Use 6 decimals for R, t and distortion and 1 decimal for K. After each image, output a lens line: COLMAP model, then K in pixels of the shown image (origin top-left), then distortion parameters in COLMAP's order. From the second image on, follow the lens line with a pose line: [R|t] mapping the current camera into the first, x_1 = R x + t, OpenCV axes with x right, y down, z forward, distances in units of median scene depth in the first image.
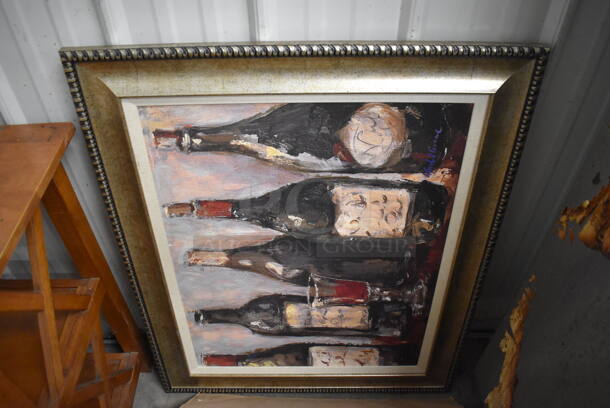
lens RADIAL K [[478.0, 0, 305.0], [0, 478.0, 204.0], [0, 0, 1]] dist [-0.088413, 0.005312]
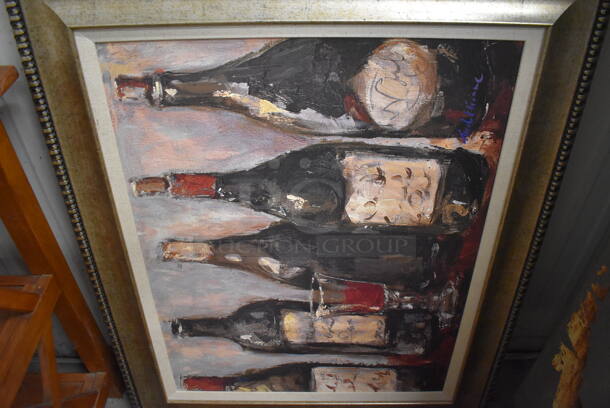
lens RADIAL K [[478.0, 0, 305.0], [0, 478.0, 204.0], [0, 0, 1]] dist [-0.088413, 0.005312]
pose [[0.999980, 0.005354, -0.003468, -0.002067], [-0.005570, 0.997834, -0.065546, 0.091435], [0.003110, 0.065564, 0.997844, 0.207246]]
